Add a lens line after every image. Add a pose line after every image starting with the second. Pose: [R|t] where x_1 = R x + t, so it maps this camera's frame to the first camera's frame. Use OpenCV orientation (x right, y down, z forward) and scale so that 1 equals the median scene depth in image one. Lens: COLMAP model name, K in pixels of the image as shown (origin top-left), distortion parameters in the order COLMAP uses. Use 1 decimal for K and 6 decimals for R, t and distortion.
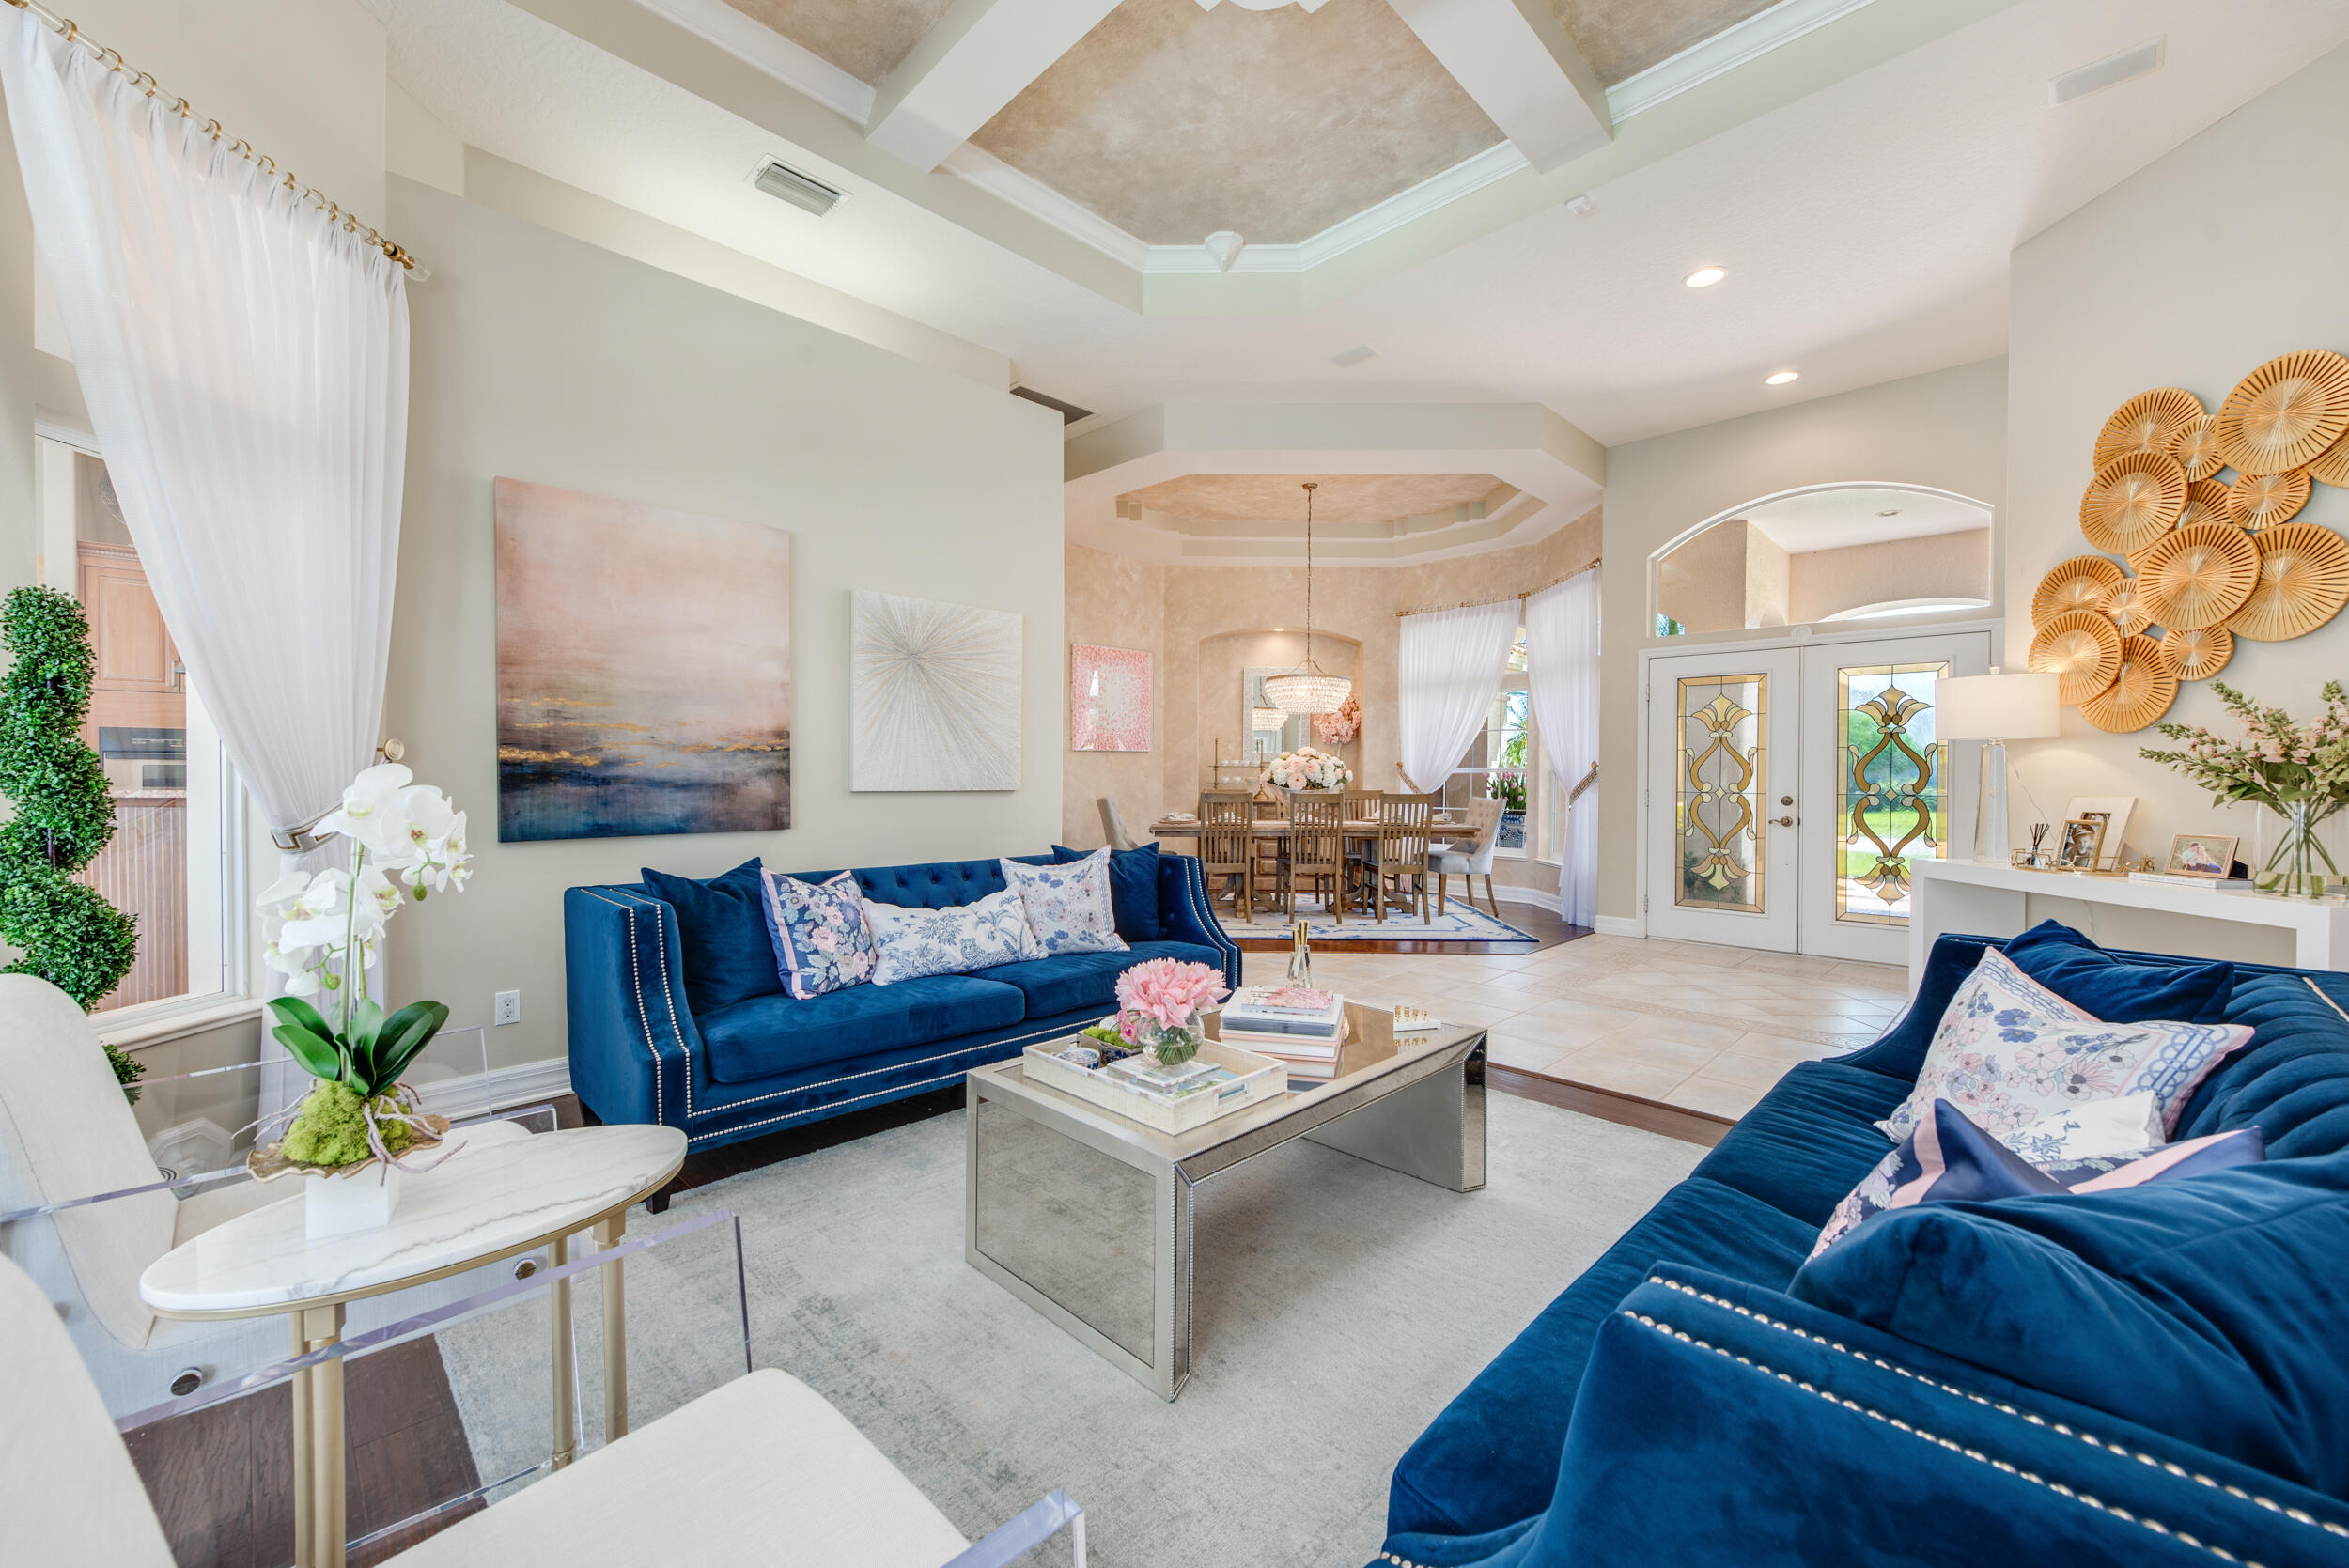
lens RADIAL K [[918.8, 0, 1174.5], [0, 918.8, 784.0], [0, 0, 1]] dist [0.001891, 0.000006]
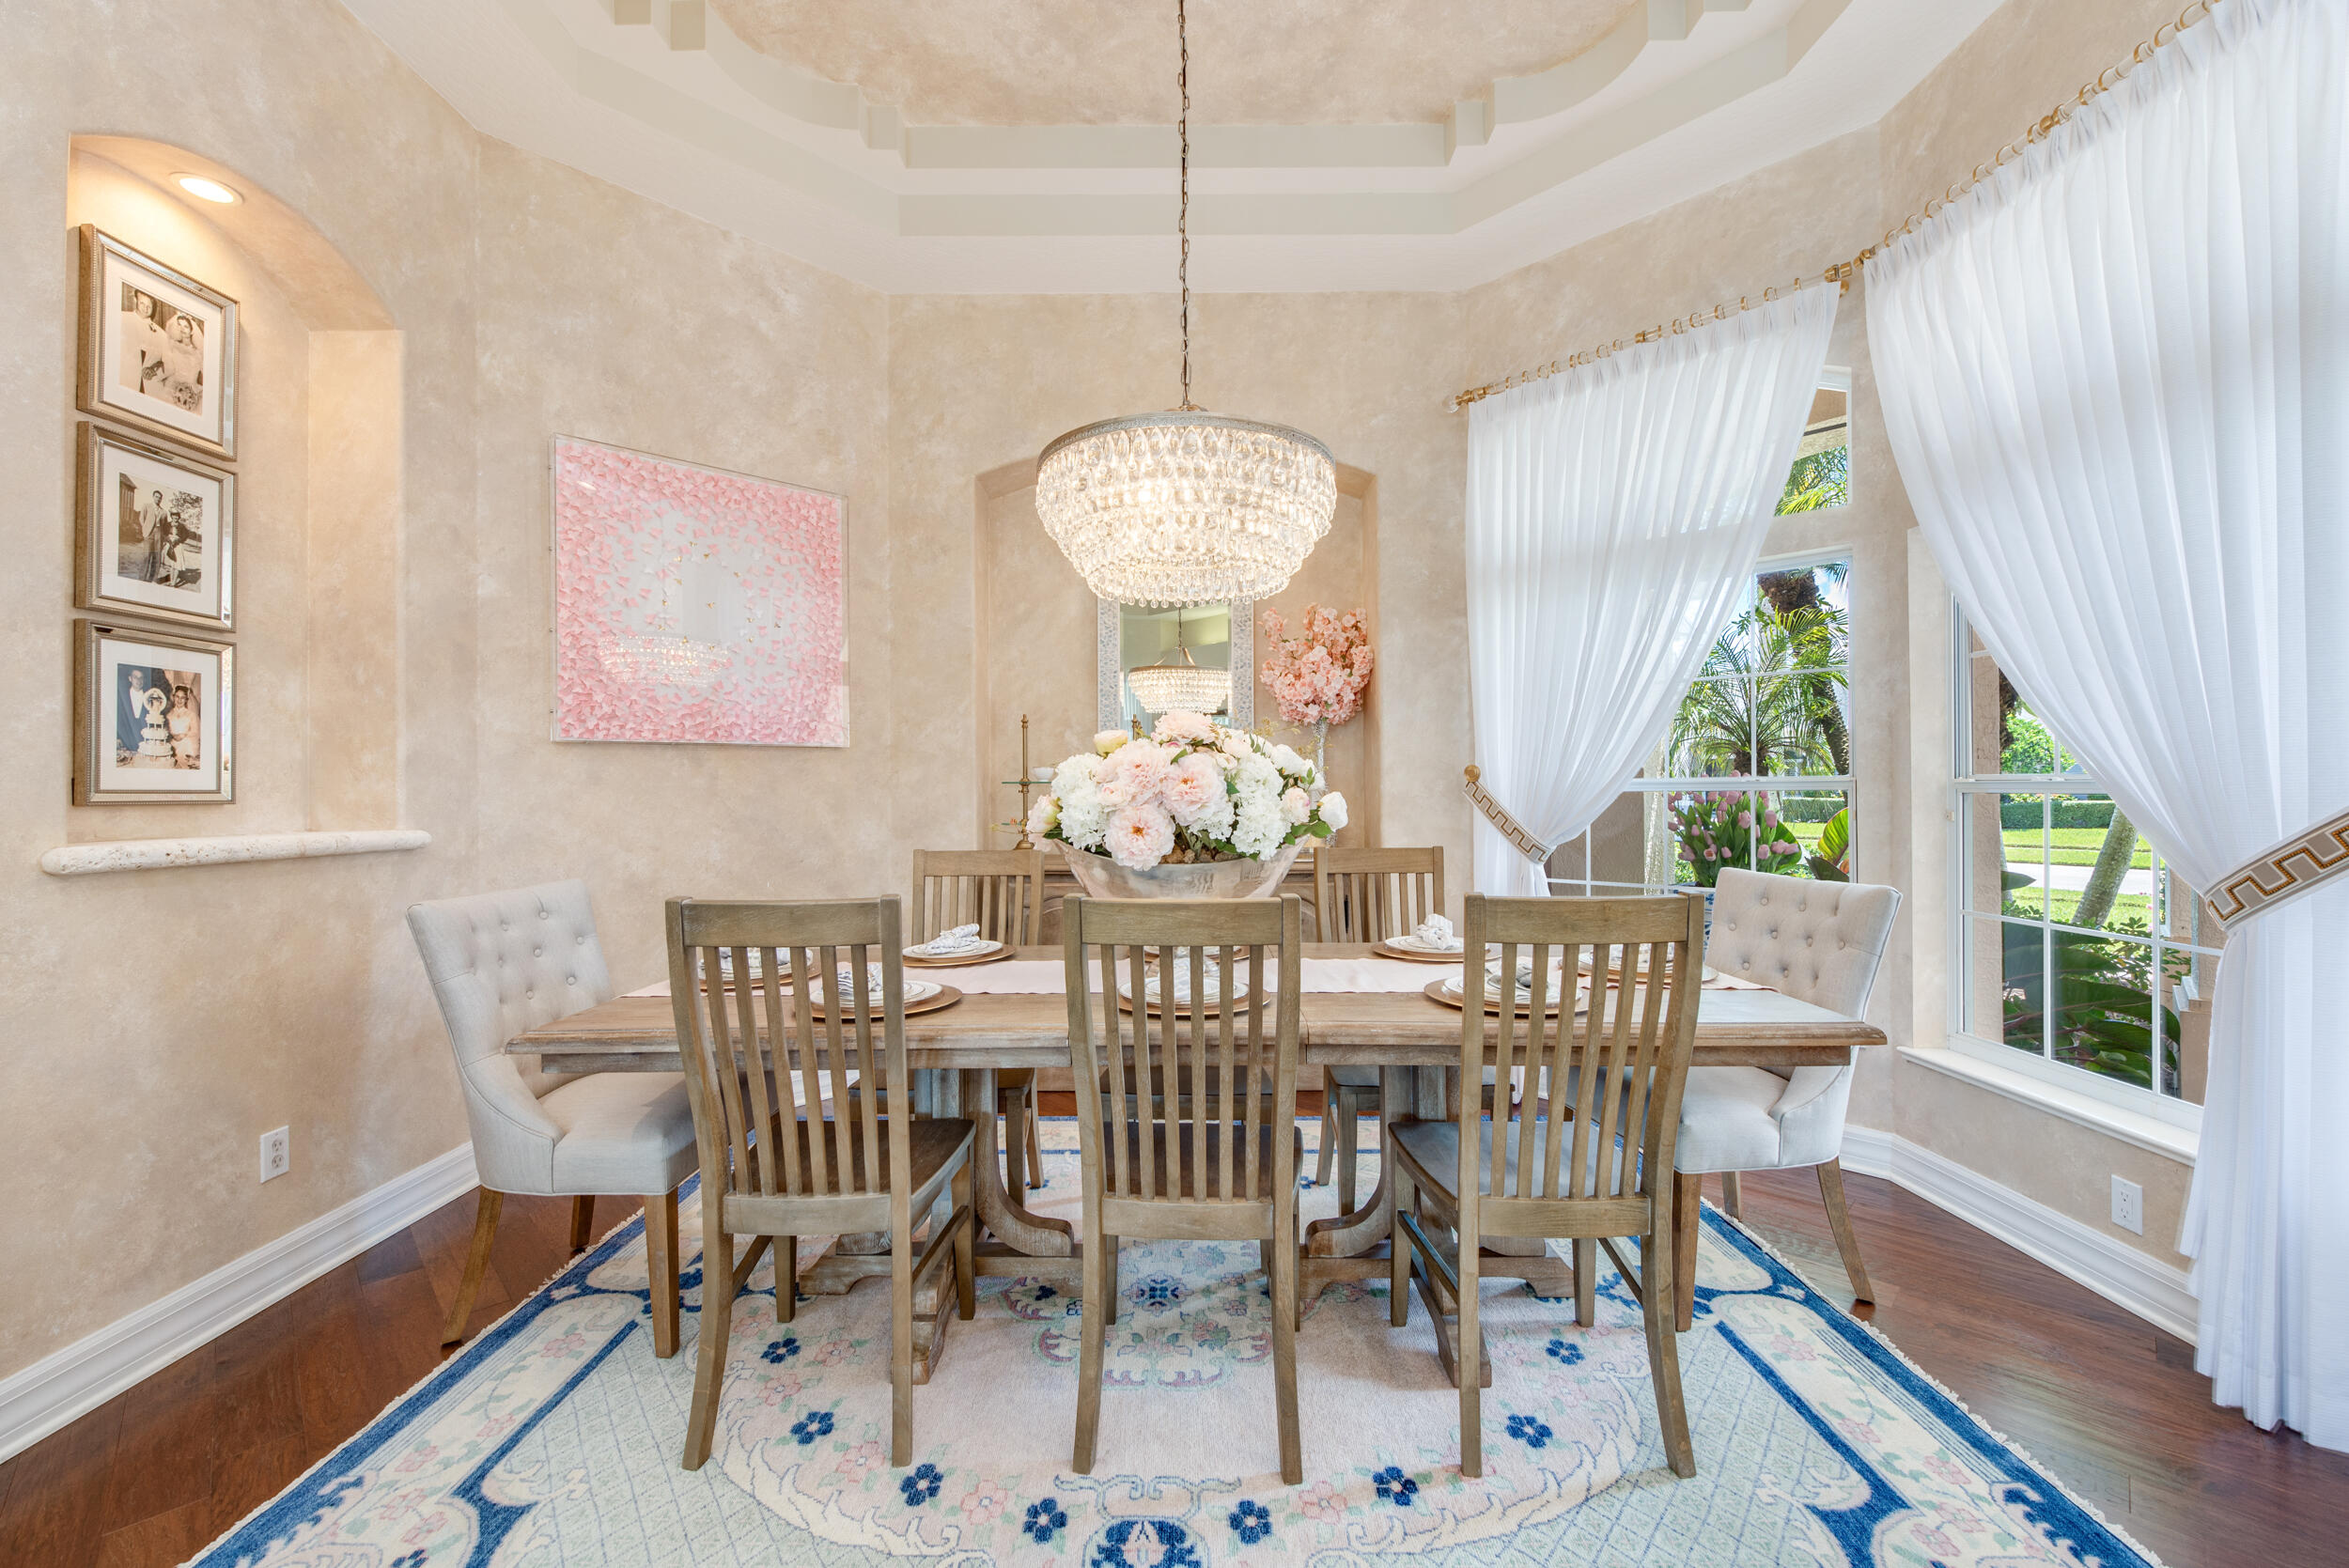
lens RADIAL K [[939.9, 0, 1180.1], [0, 939.9, 780.0], [0, 0, 1]] dist [-0.001345, -0.000230]
pose [[0.999910, -0.012266, -0.005345, 0.125737], [0.012142, 0.999670, -0.022624, -0.010833], [0.005620, 0.022557, 0.999730, 0.618482]]
